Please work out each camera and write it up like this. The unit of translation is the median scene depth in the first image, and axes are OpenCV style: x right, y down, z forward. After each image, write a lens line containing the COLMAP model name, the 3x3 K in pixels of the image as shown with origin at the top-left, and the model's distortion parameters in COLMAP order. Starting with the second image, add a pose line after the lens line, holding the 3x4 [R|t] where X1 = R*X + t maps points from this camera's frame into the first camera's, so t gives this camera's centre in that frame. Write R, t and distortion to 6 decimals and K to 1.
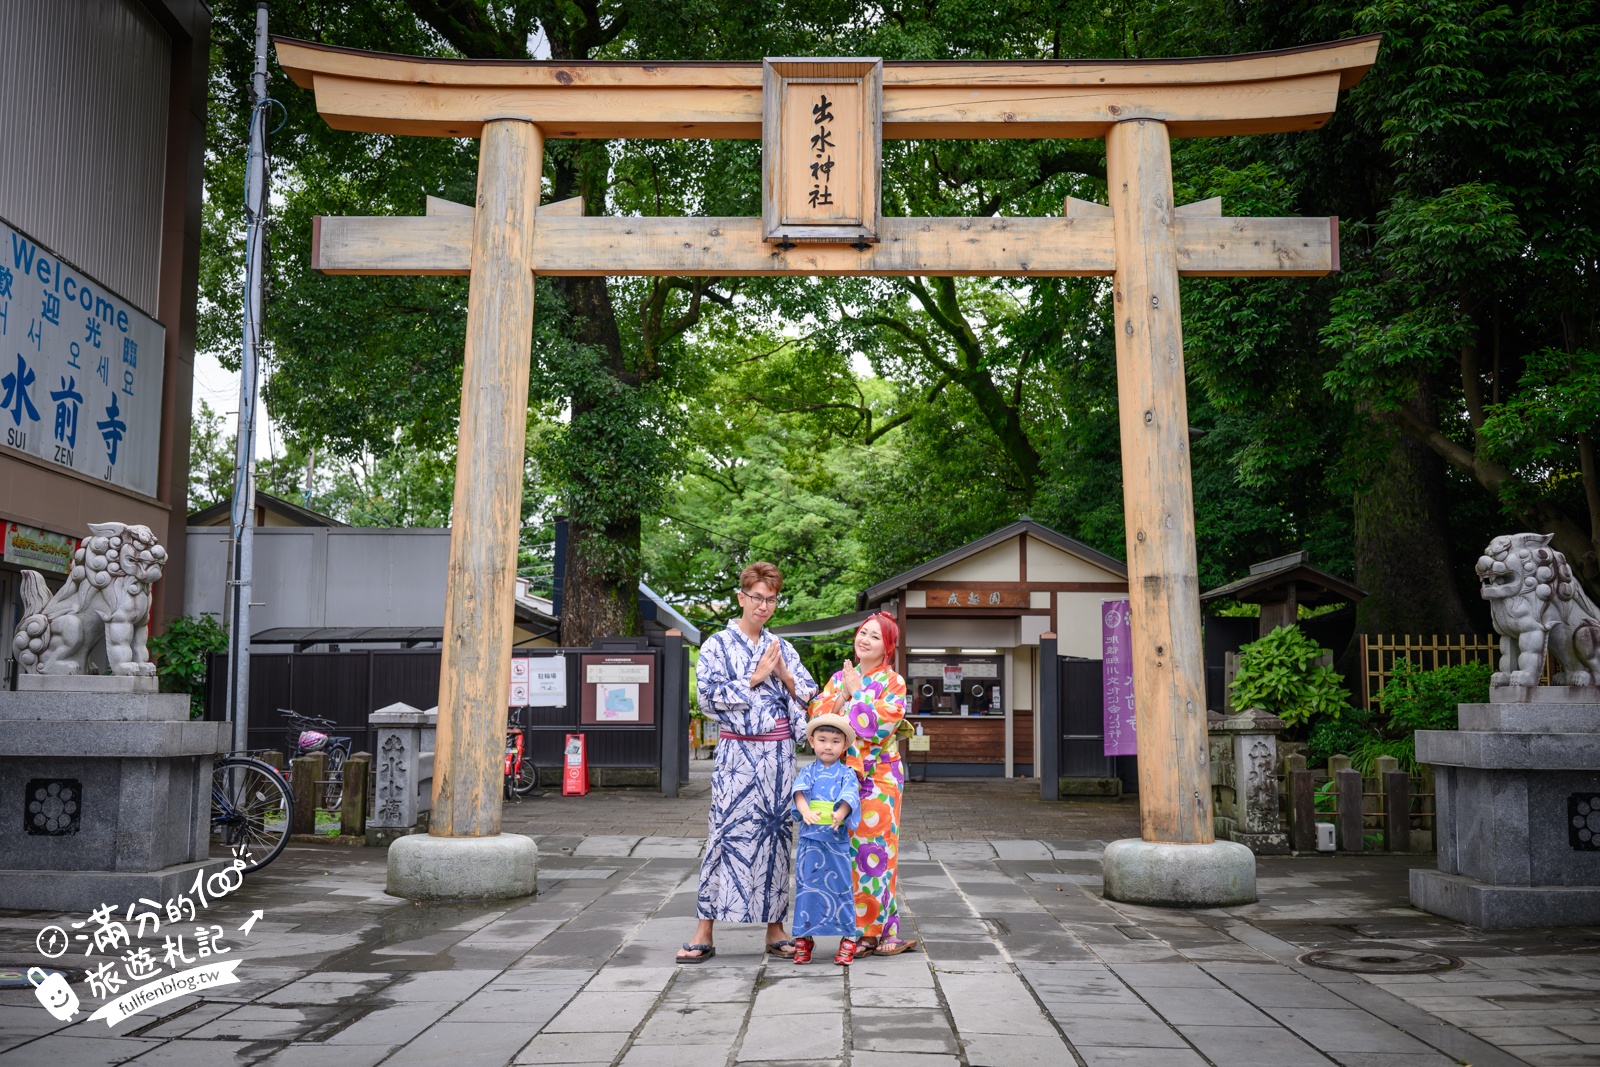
lens RADIAL K [[1488.1, 0, 808.5], [0, 1488.1, 529.9], [0, 0, 1]] dist [-0.004500, 0.000000]
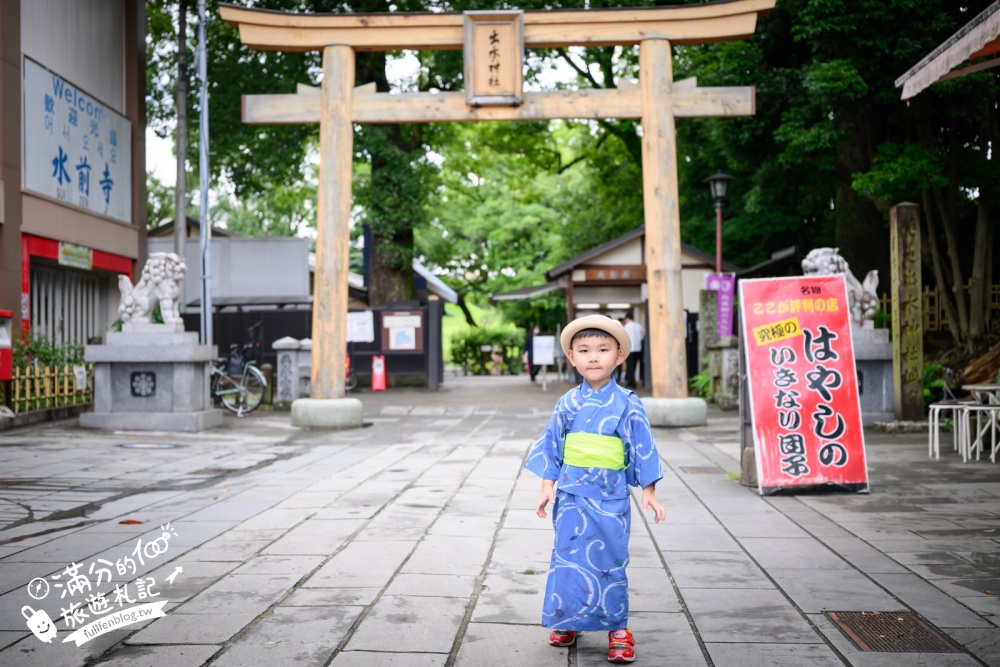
lens RADIAL K [[1092.1, 0, 498.3], [0, 1092.1, 333.9], [0, 0, 1]] dist [-0.013427, 0.000000]
pose [[0.998941, -0.011473, -0.044549, 0.061311], [0.016179, 0.994152, 0.106775, -0.035601], [0.043064, -0.107382, 0.993285, -0.398358]]
